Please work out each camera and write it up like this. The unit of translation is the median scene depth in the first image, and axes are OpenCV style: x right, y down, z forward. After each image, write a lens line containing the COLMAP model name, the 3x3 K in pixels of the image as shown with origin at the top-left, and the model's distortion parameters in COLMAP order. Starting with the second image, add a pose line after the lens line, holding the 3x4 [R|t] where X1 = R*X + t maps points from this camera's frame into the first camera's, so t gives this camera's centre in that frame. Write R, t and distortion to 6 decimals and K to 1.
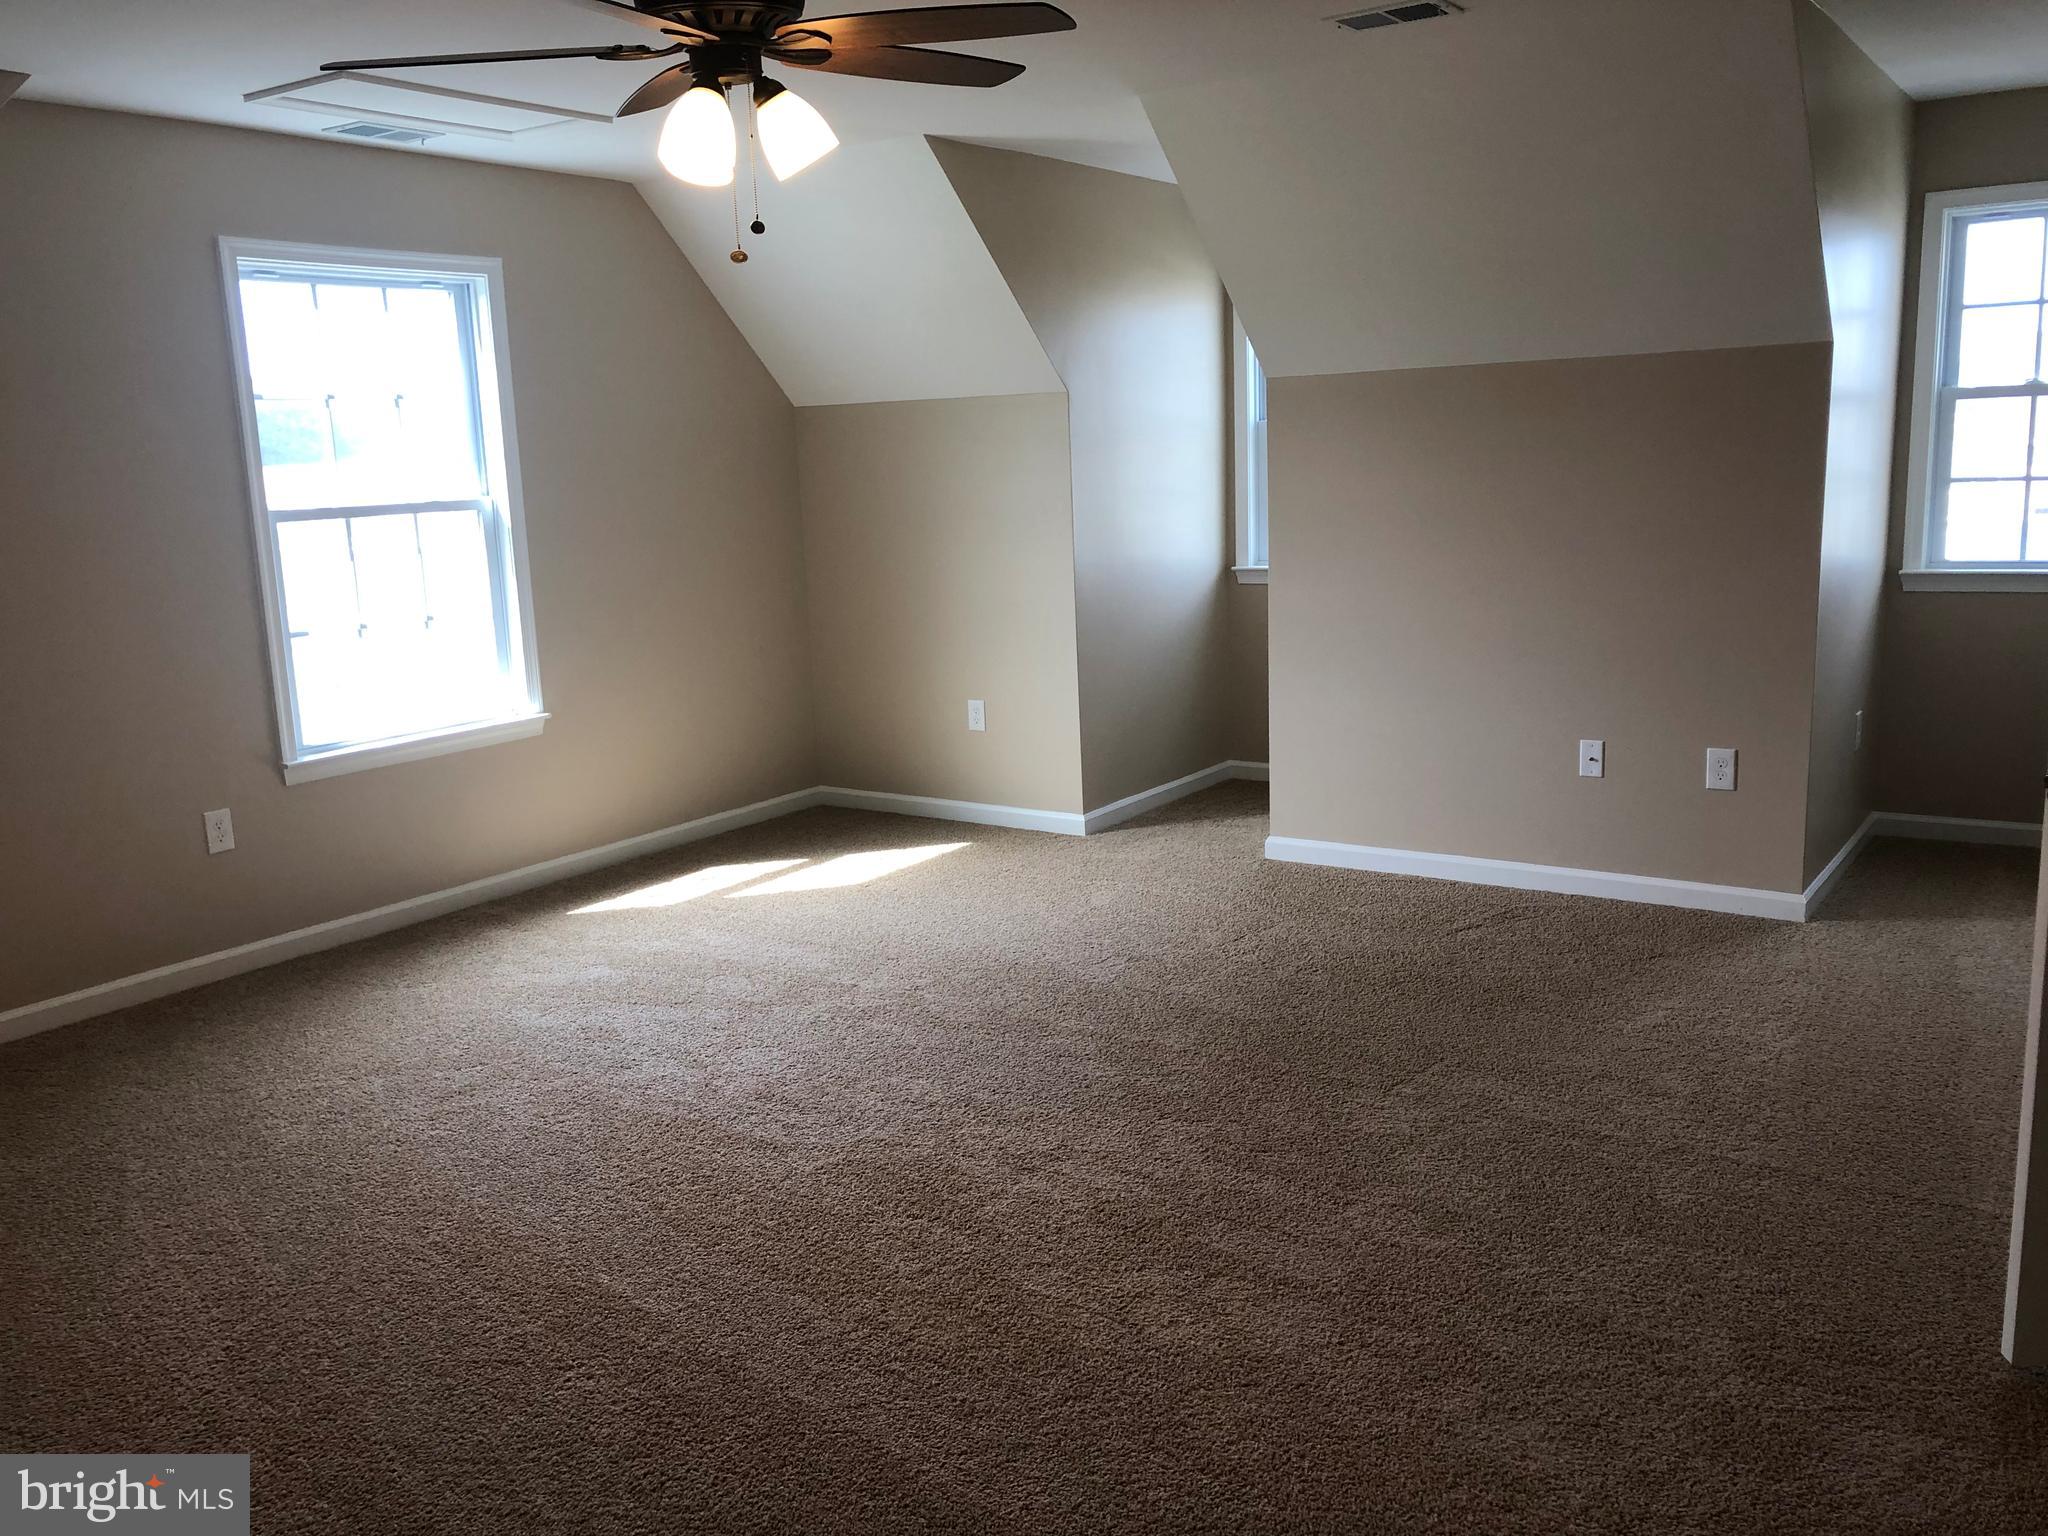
lens RADIAL K [[1691.9, 0, 1020.7], [0, 1691.9, 758.0], [0, 0, 1]] dist [0.048446, -0.075158]
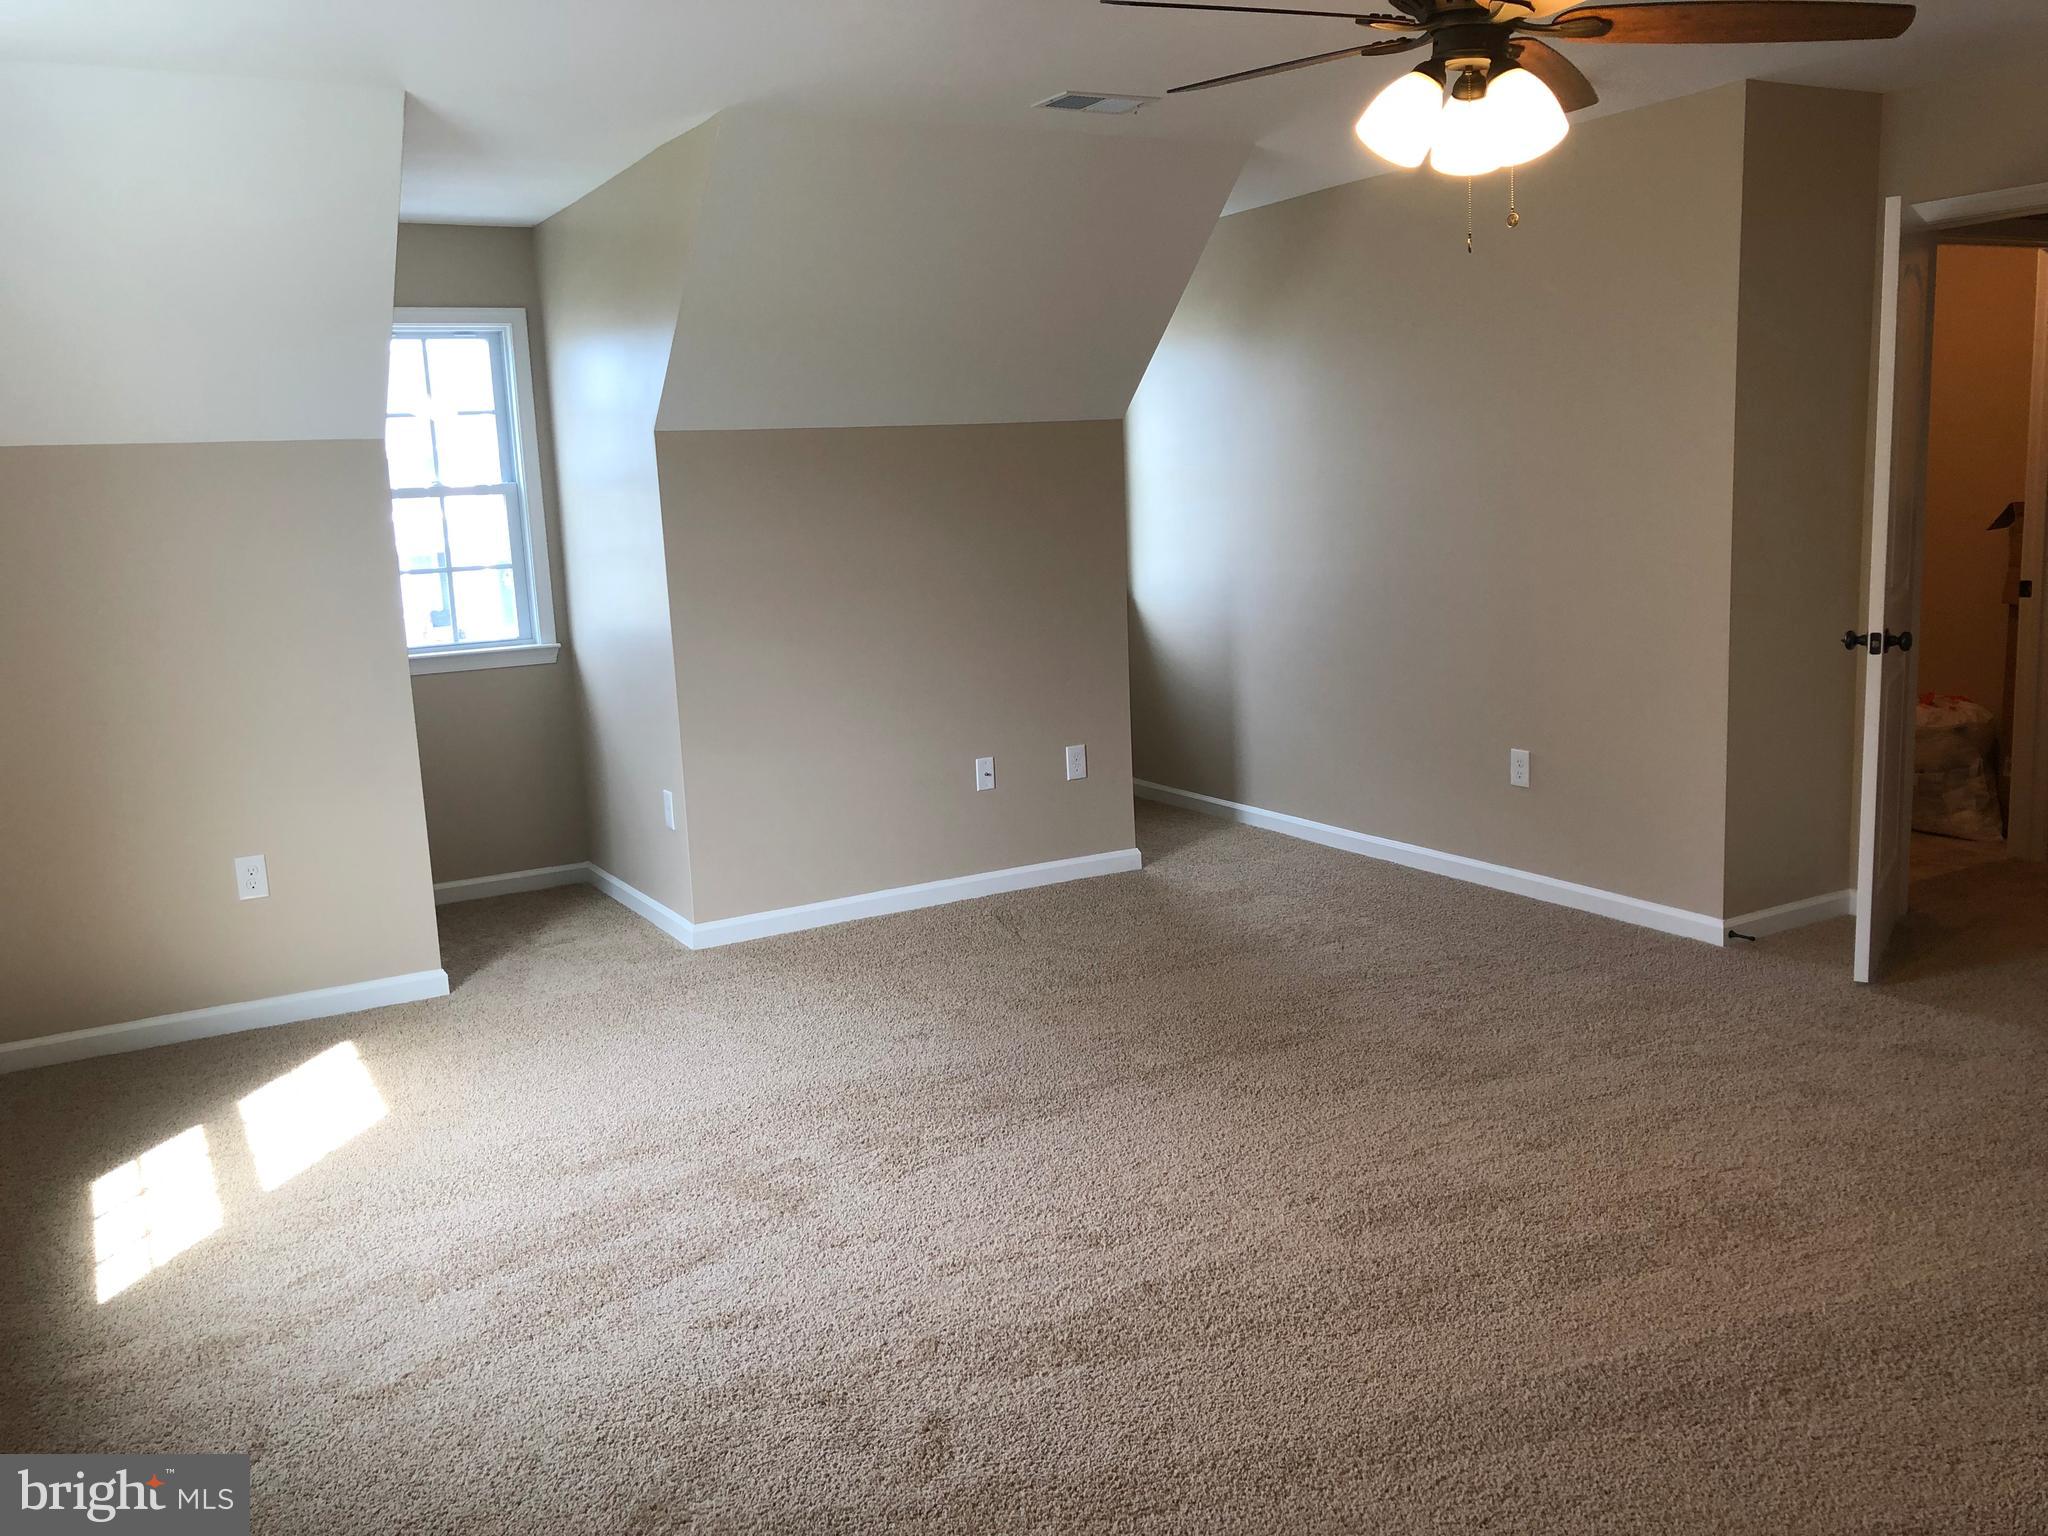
lens RADIAL K [[1691.9, 0, 1020.7], [0, 1691.9, 758.0], [0, 0, 1]] dist [0.048446, -0.075158]
pose [[0.429024, -0.127136, 0.894301, -0.652583], [0.191707, 0.980307, 0.047395, -0.058282], [-0.882715, 0.151110, 0.444949, 0.469310]]
